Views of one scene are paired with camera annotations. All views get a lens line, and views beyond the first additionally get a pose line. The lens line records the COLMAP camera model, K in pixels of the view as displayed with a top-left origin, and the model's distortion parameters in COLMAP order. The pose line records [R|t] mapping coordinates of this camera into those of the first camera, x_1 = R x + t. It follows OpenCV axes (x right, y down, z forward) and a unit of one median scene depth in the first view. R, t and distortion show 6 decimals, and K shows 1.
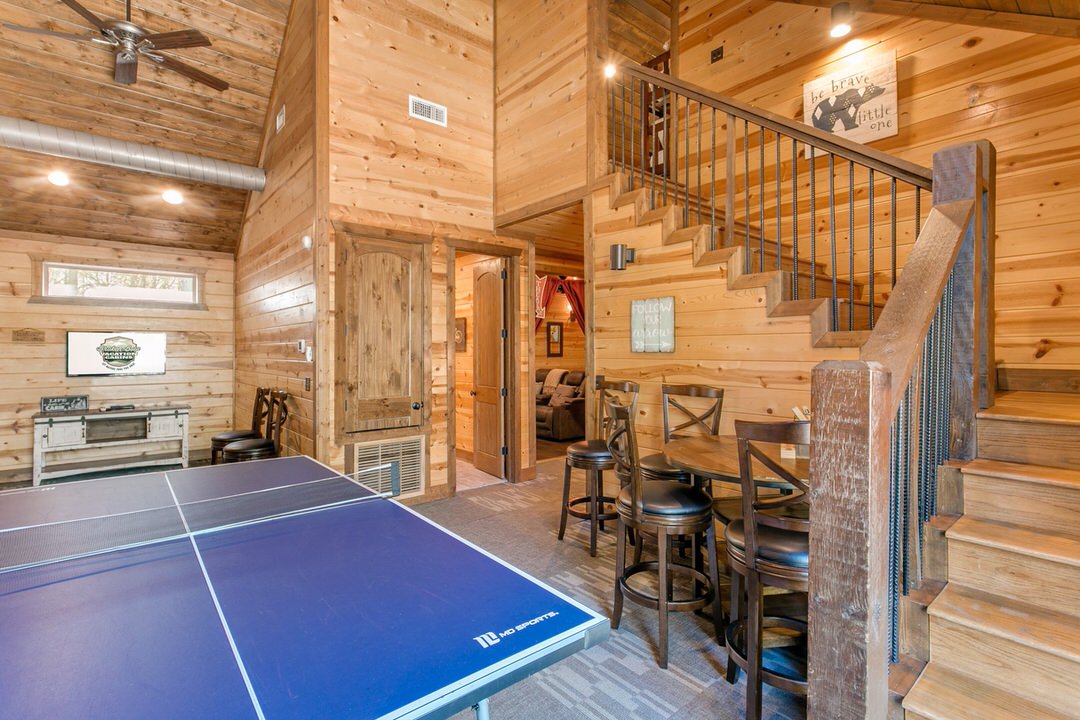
lens RADIAL K [[517.8, 0, 544.1], [0, 517.8, 357.8], [0, 0, 1]] dist [0.013223, -0.005717]
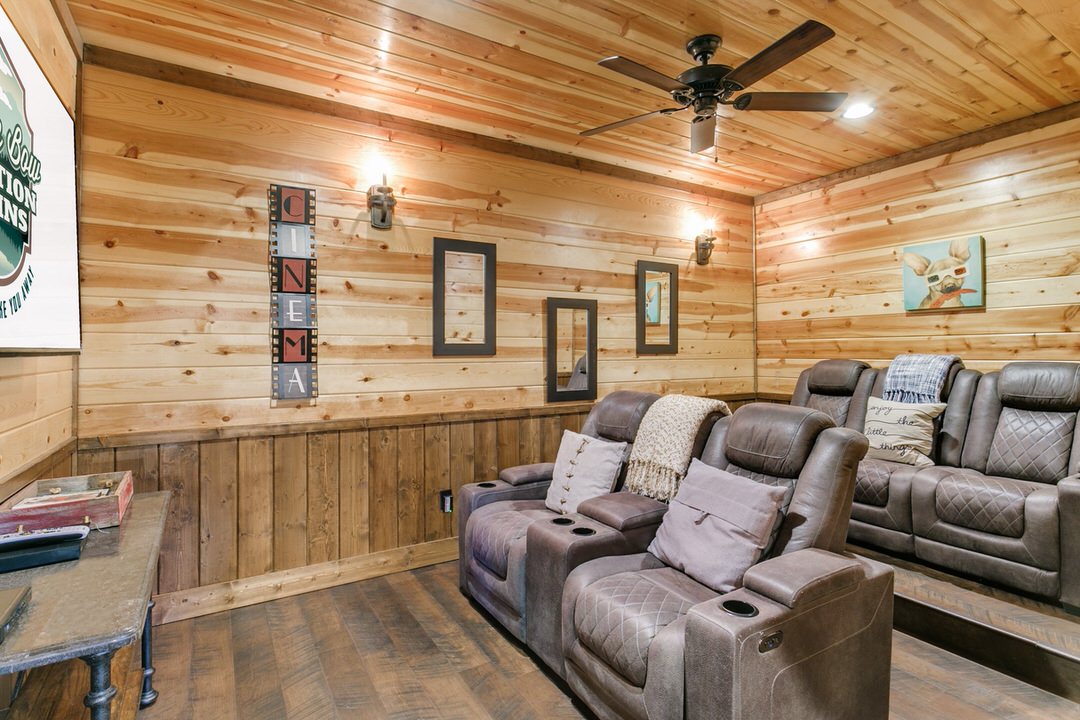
lens RADIAL K [[517.8, 0, 540.0], [0, 517.8, 359.7], [0, 0, 1]] dist [0.013223, -0.005717]
pose [[0.987278, -0.000210, -0.159005, -0.003234], [-0.001327, 0.999953, -0.009560, 0.005625], [0.158999, 0.009649, 0.987232, 0.731727]]
